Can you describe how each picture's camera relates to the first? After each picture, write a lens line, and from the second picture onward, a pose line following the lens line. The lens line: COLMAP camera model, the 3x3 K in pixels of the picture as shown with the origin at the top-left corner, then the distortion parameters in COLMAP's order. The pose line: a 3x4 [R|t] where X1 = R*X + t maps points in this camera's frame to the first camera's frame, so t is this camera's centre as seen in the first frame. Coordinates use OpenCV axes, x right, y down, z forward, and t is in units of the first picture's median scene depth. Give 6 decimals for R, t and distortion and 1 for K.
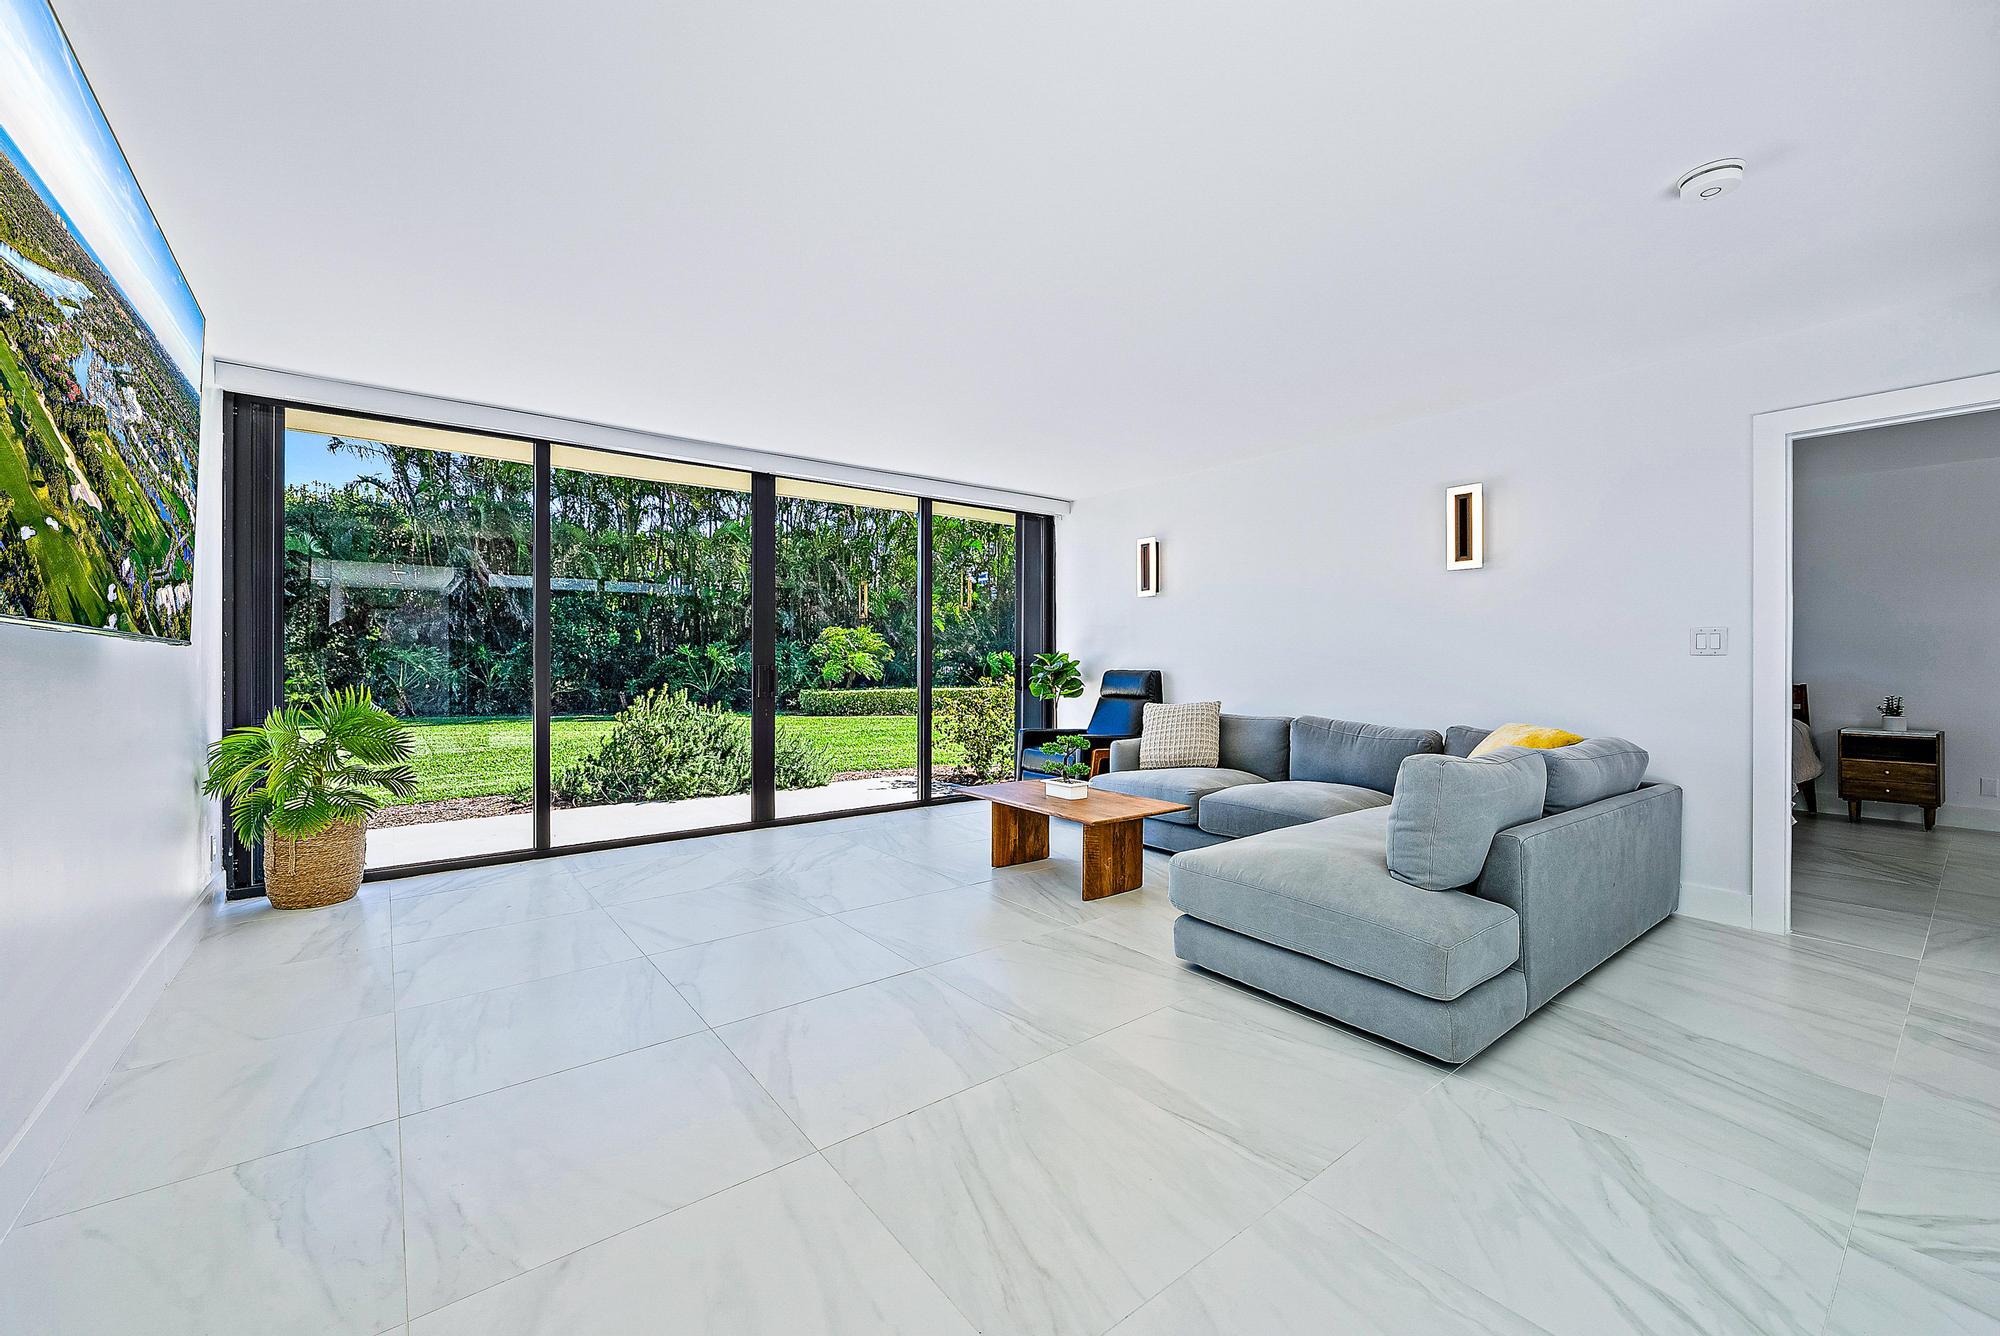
lens RADIAL K [[782.6, 0, 1007.0], [0, 782.6, 659.2], [0, 0, 1]] dist [0.017333, 0.000543]
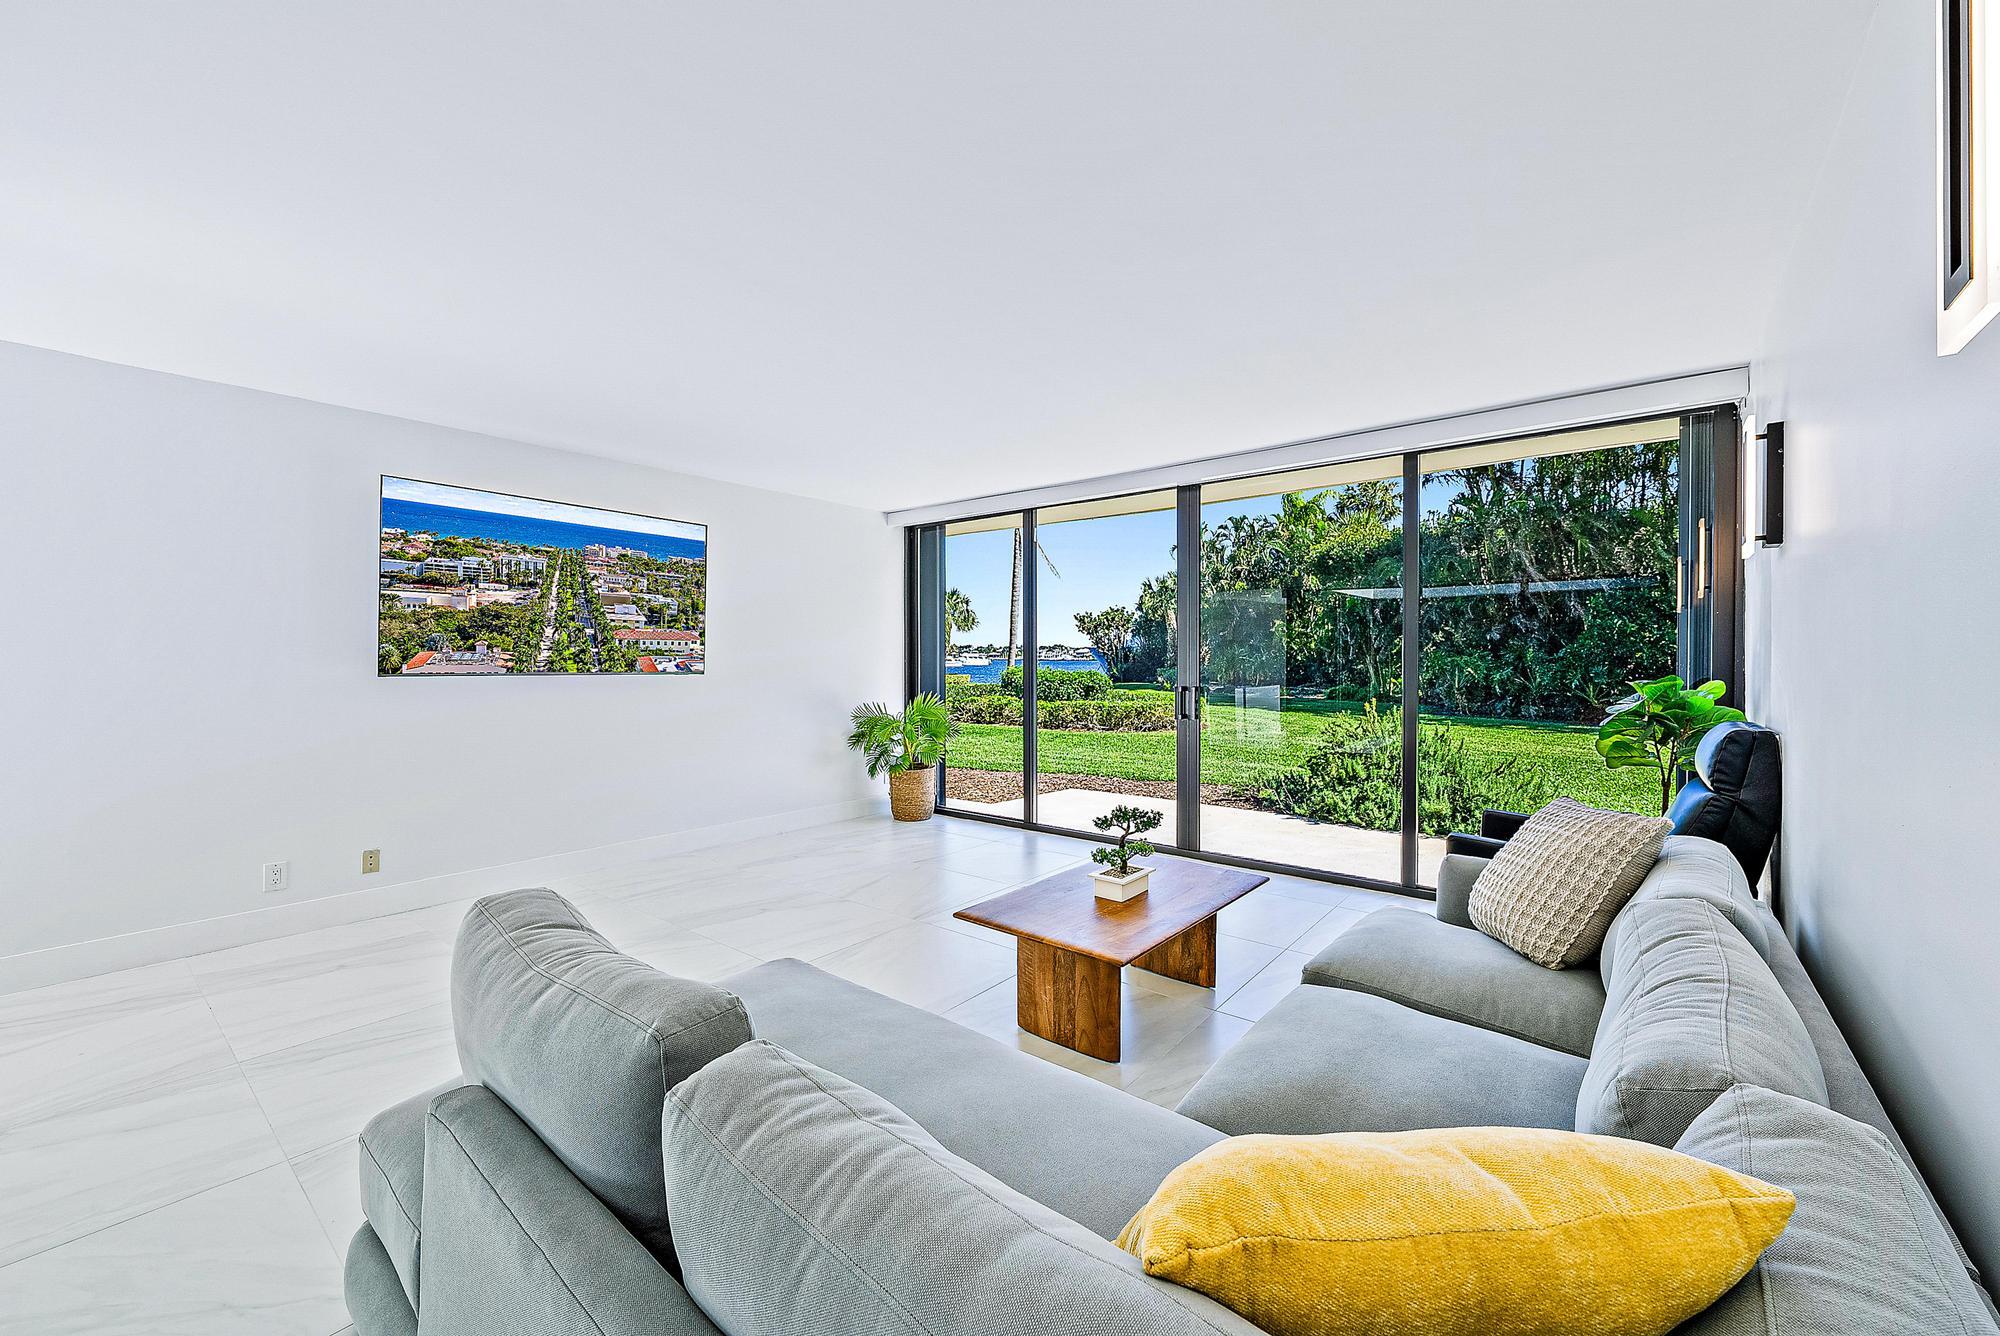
lens RADIAL K [[782.6, 0, 1018.5], [0, 782.6, 664.9], [0, 0, 1]] dist [0.017333, 0.000543]
pose [[0.247819, 0.010860, -0.968746, 0.399346], [-0.001782, 0.999941, 0.010754, -0.020214], [0.968805, -0.000939, 0.247823, 0.401402]]
